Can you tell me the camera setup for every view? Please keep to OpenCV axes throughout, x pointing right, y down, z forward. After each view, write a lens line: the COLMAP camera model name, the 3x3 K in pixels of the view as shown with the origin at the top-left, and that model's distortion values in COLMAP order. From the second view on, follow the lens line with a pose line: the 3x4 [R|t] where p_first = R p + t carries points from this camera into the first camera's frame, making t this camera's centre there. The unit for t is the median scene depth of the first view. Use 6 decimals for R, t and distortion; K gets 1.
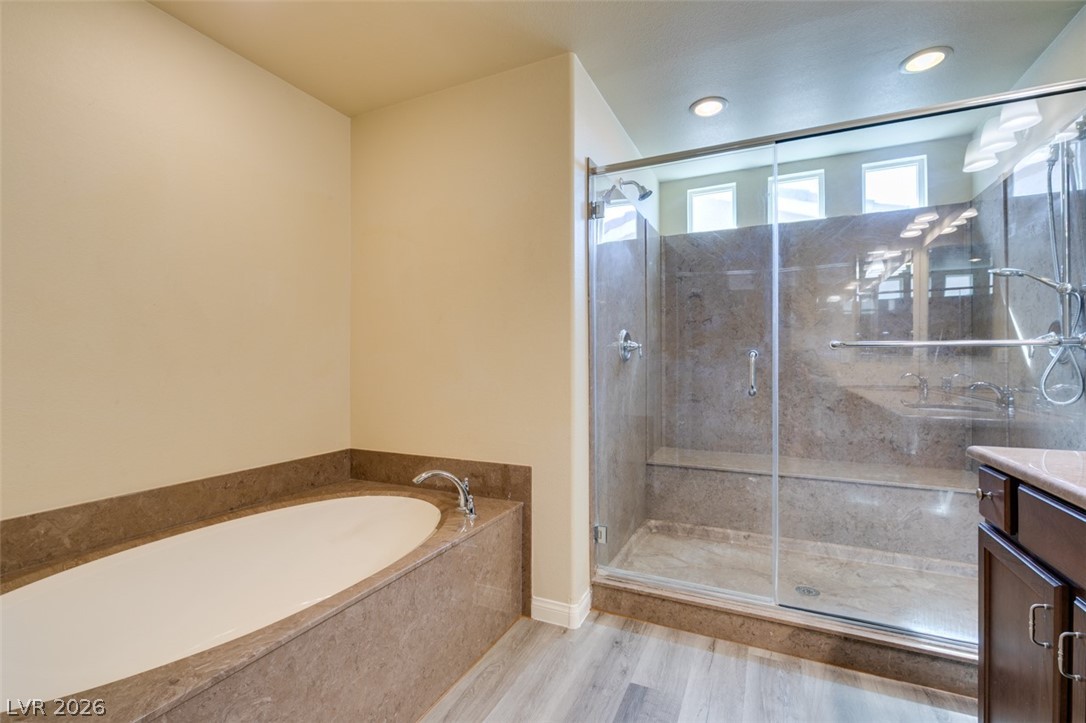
lens RADIAL K [[483.5, 0, 544.2], [0, 483.5, 359.5], [0, 0, 1]] dist [-0.003264, 0.000003]
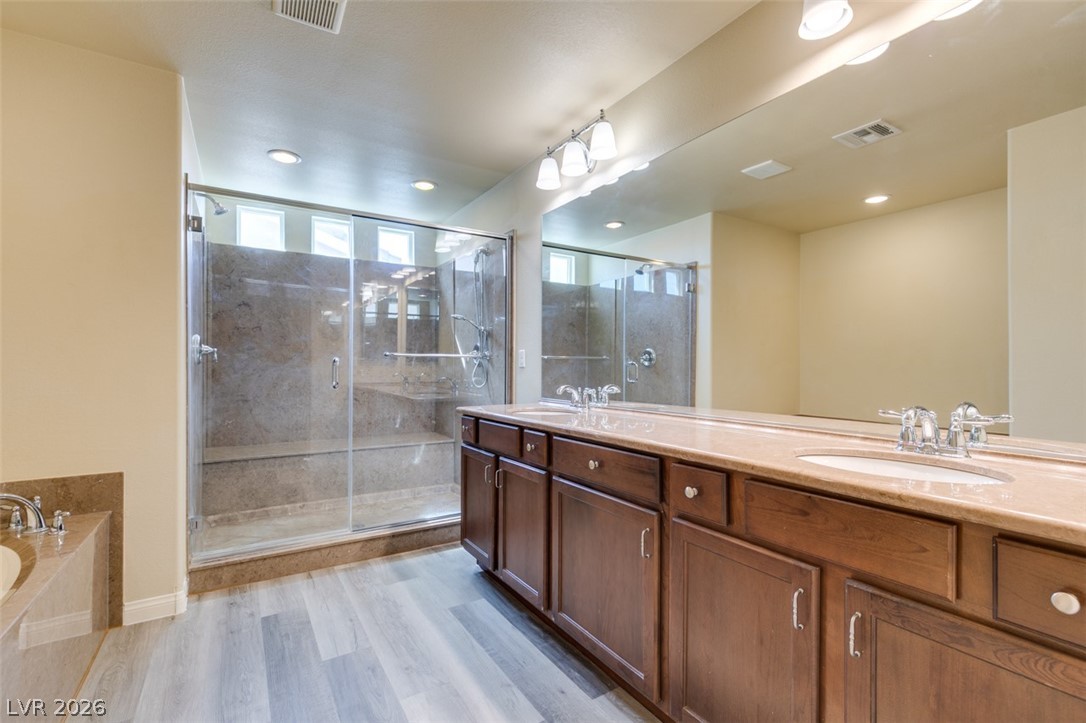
lens RADIAL K [[483.5, 0, 537.9], [0, 483.5, 363.0], [0, 0, 1]] dist [-0.003264, 0.000003]
pose [[0.539937, 0.007026, 0.841676, -0.385082], [-0.008202, 0.999962, -0.003086, -0.003103], [-0.841666, -0.005237, 0.539973, -0.227406]]
